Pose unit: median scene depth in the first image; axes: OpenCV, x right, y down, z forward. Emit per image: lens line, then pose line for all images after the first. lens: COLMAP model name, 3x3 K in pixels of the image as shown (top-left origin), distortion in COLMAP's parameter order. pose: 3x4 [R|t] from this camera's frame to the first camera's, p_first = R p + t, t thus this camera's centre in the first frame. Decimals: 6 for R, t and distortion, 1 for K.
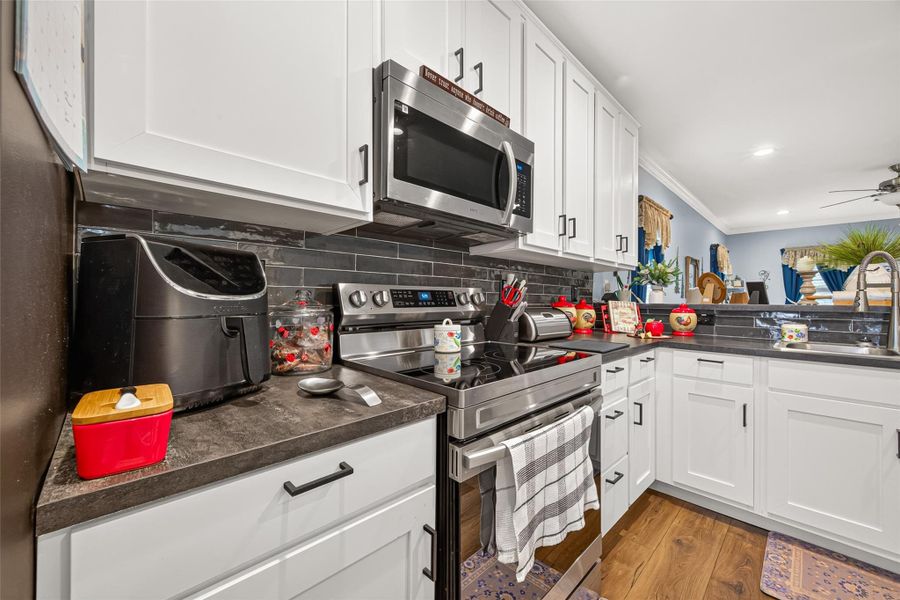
lens RADIAL K [[348.7, 0, 451.6], [0, 348.7, 299.2], [0, 0, 1]] dist [0.004896, -0.000826]
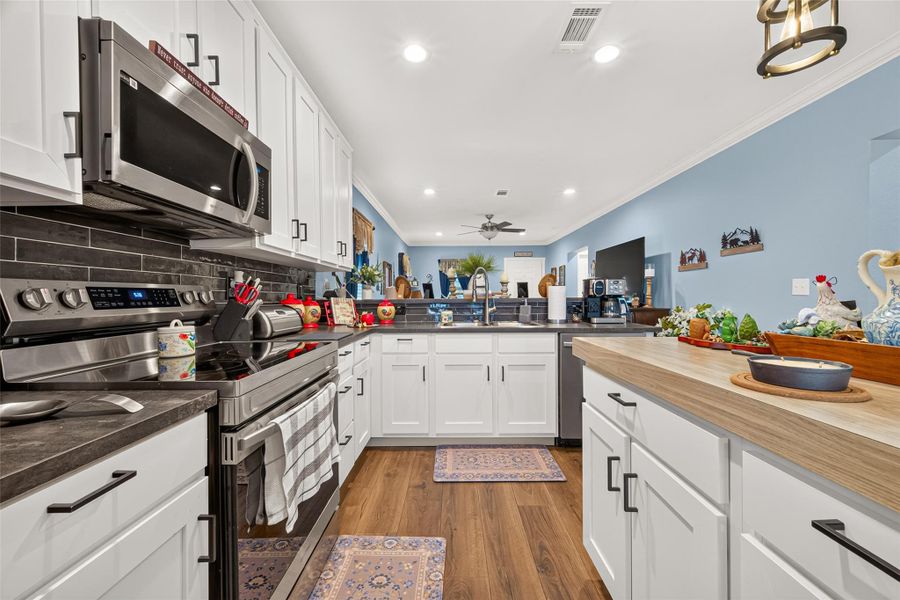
lens RADIAL K [[348.7, 0, 451.6], [0, 348.7, 299.2], [0, 0, 1]] dist [0.004896, -0.000826]
pose [[0.701444, -0.016513, 0.712533, -0.132203], [0.010563, 0.999863, 0.012773, -0.001298], [-0.712646, -0.001434, 0.701523, -0.123773]]
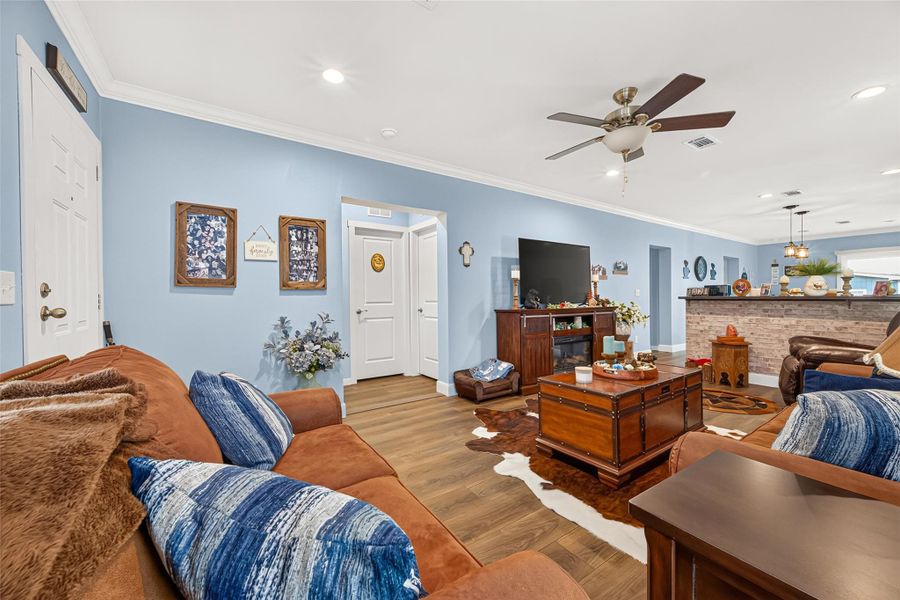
lens RADIAL K [[348.7, 0, 451.6], [0, 348.7, 299.2], [0, 0, 1]] dist [0.004896, -0.000826]
pose [[-0.984188, 0.000648, 0.177128, 3.442818], [0.001631, 0.999984, 0.005401, 0.025740], [-0.177122, 0.005604, -0.984173, 3.986104]]
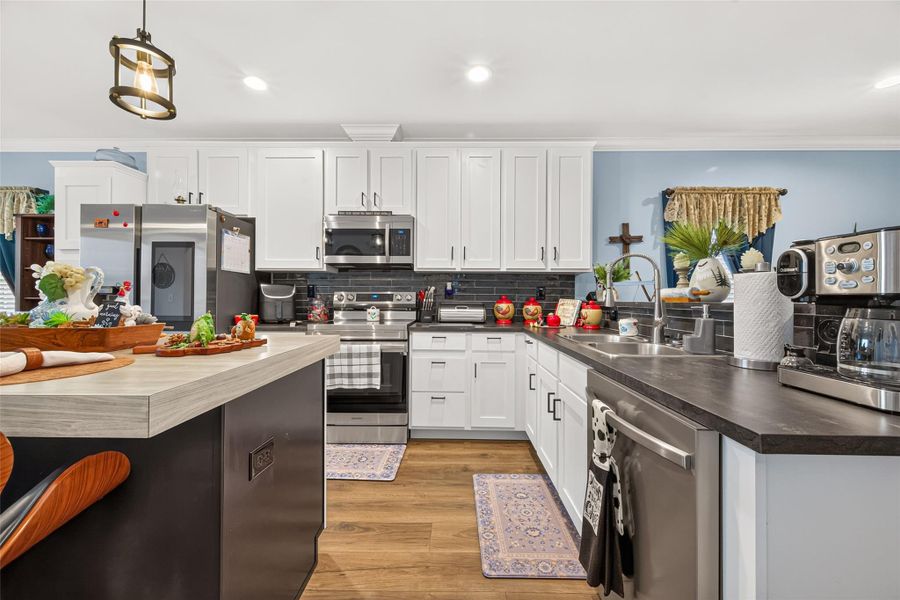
lens RADIAL K [[348.7, 0, 451.6], [0, 348.7, 299.2], [0, 0, 1]] dist [0.004896, -0.000826]
pose [[0.705565, -0.001698, -0.708644, 1.623052], [0.000697, 0.999998, -0.001702, 0.011525], [0.708645, 0.000707, 0.705565, -0.186306]]
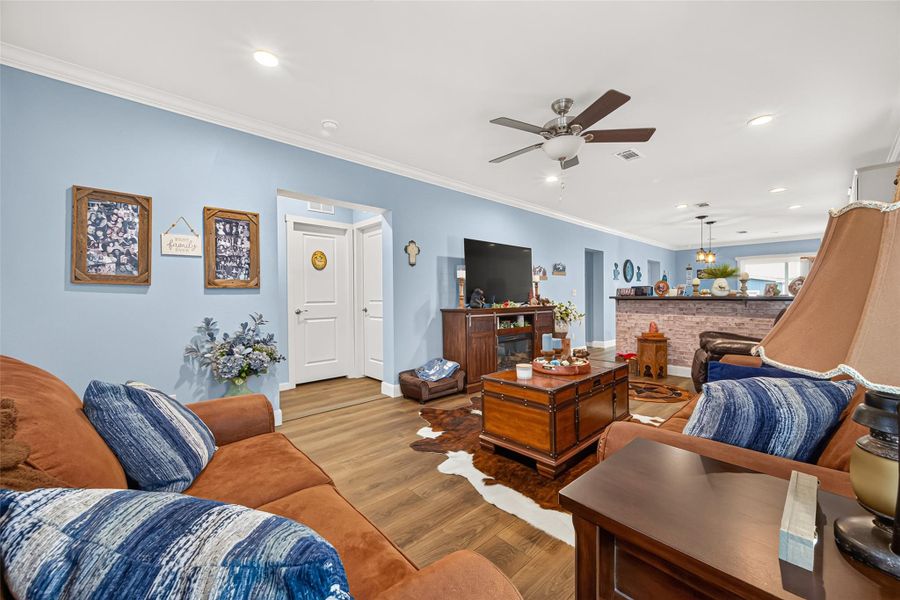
lens RADIAL K [[348.7, 0, 451.6], [0, 348.7, 299.2], [0, 0, 1]] dist [0.004896, -0.000826]
pose [[-0.999542, -0.000025, 0.030260, 3.426575], [0.000178, 0.999977, 0.006714, 0.025894], [-0.030259, 0.006716, -0.999520, 3.975757]]
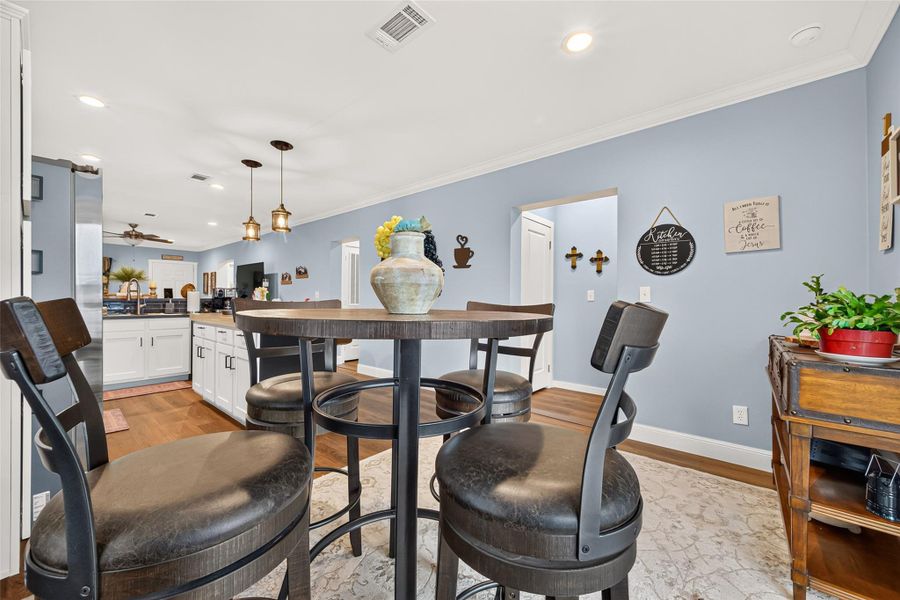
lens RADIAL K [[348.7, 0, 451.6], [0, 348.7, 299.2], [0, 0, 1]] dist [0.004896, -0.000826]
pose [[-0.092565, -0.009001, 0.995666, -1.768776], [-0.007471, 0.999937, 0.008345, -0.016561], [-0.995679, -0.006666, -0.092626, -1.243795]]
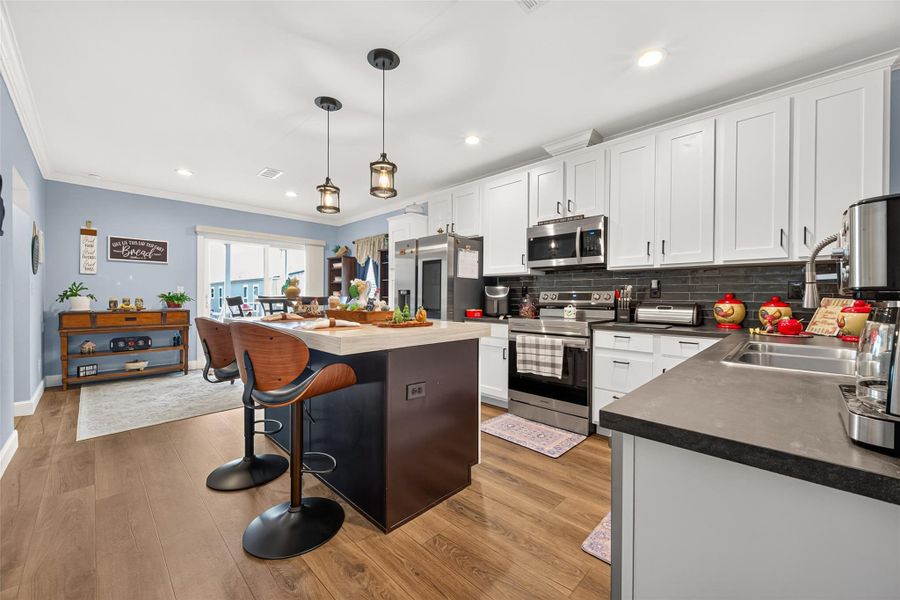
lens RADIAL K [[348.7, 0, 451.6], [0, 348.7, 299.2], [0, 0, 1]] dist [0.004896, -0.000826]
pose [[0.025106, 0.000475, -0.999685, 2.006815], [-0.003760, 0.999993, 0.000380, 0.016146], [0.999678, 0.003749, 0.025107, 0.099959]]
